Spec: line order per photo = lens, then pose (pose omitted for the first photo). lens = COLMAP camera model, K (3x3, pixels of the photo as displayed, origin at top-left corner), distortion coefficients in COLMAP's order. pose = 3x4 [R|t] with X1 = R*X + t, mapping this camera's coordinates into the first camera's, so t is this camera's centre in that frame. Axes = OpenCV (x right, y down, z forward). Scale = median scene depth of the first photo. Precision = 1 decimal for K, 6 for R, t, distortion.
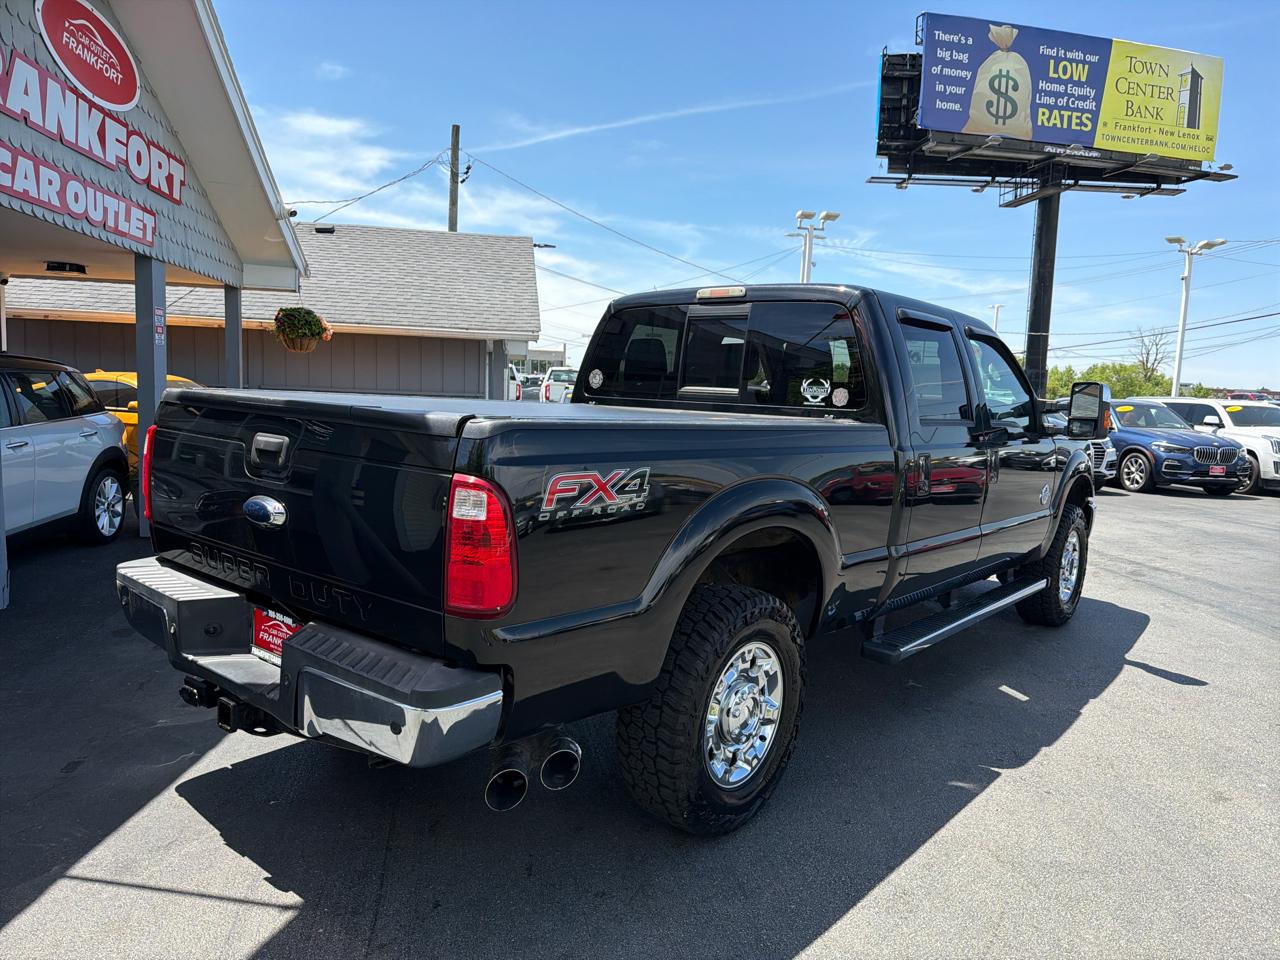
lens RADIAL K [[914.2, 0, 643.5], [0, 914.2, 479.2], [0, 0, 1]] dist [0.012721, -0.026904]
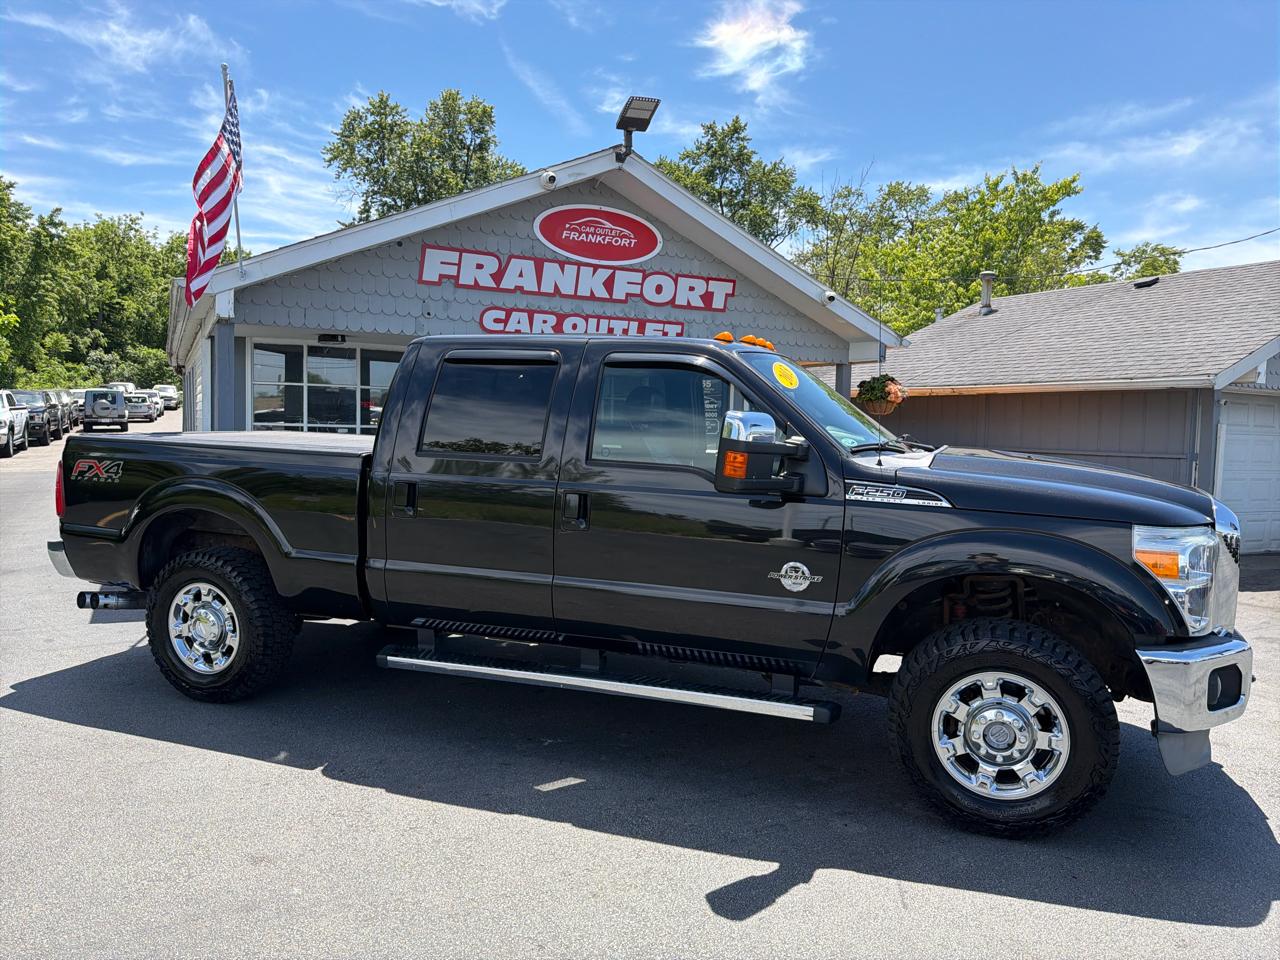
lens RADIAL K [[889.6, 0, 637.7], [0, 889.6, 475.9], [0, 0, 1]] dist [0.109299, -0.195728]
pose [[0.318516, 0.025050, -0.947586, 0.790996], [-0.107088, 0.994202, -0.009713, -0.029859], [0.941849, 0.104569, 0.319352, 0.513123]]
